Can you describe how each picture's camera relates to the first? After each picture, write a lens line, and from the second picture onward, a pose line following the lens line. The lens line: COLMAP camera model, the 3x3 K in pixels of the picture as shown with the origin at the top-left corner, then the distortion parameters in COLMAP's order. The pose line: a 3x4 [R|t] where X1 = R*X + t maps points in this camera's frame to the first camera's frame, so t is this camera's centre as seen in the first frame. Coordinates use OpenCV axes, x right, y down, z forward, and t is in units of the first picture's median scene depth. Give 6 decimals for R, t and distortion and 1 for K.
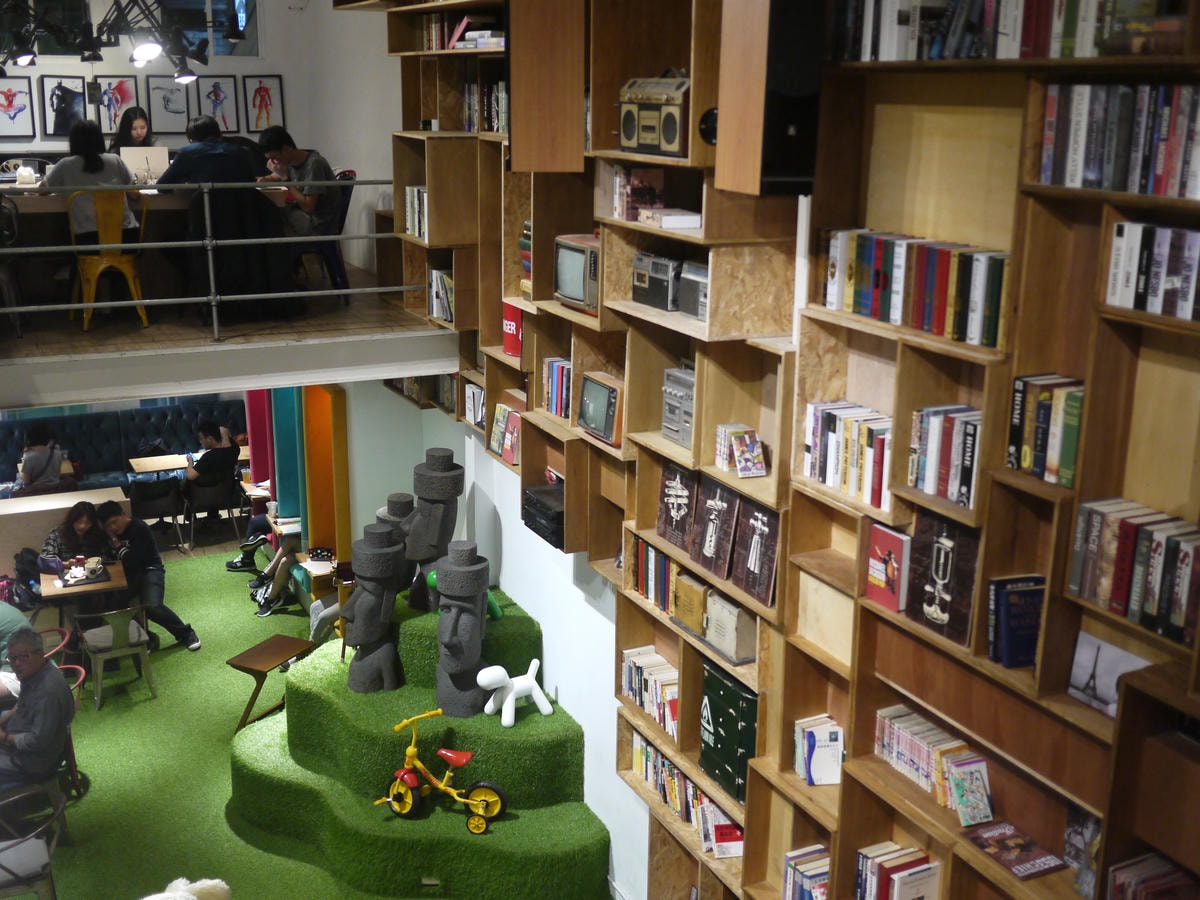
lens RADIAL K [[1345.9, 0, 601.6], [0, 1345.9, 443.6], [0, 0, 1]] dist [-0.029189, 0.039805]
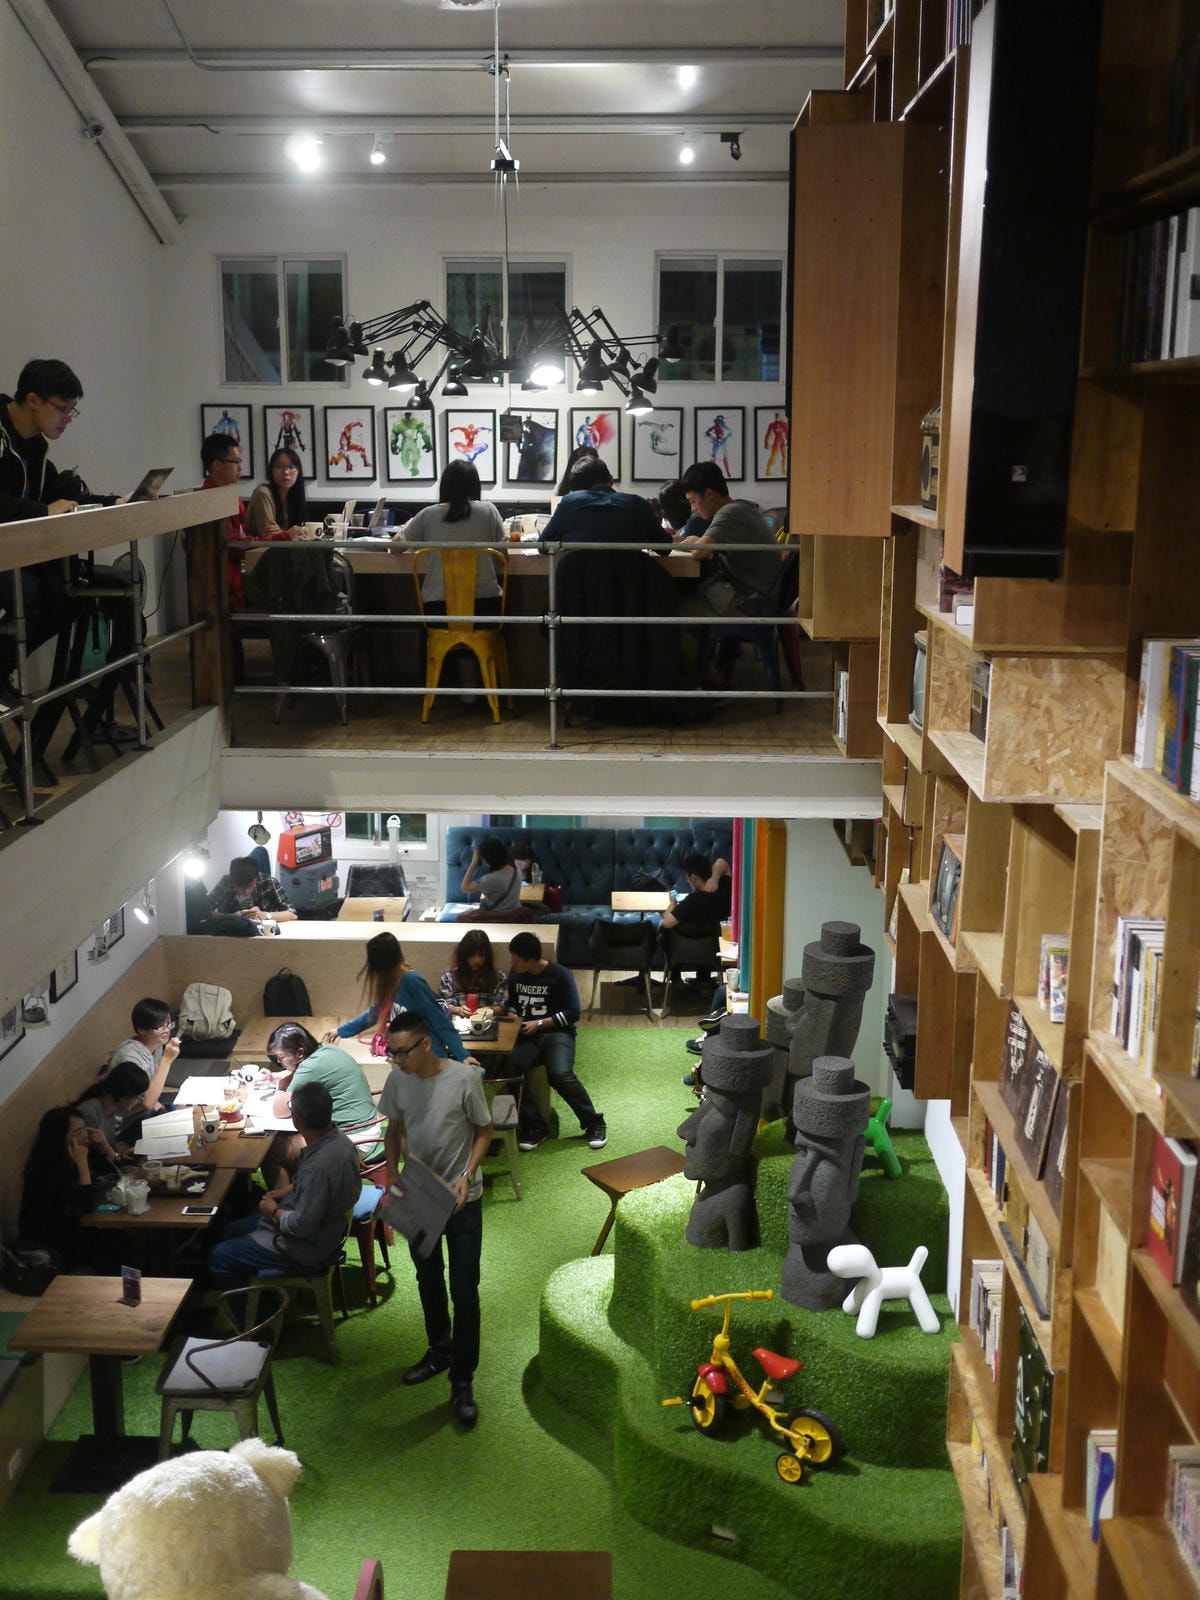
lens RADIAL K [[1794.5, 0, 594.5], [0, 1794.5, 795.2], [0, 0, 1]] dist [-0.029189, 0.039805]
pose [[0.886509, 0.087377, -0.454386, 0.201192], [-0.113096, 0.993141, -0.029673, -0.021842], [0.448676, 0.077694, 0.890311, 0.104201]]
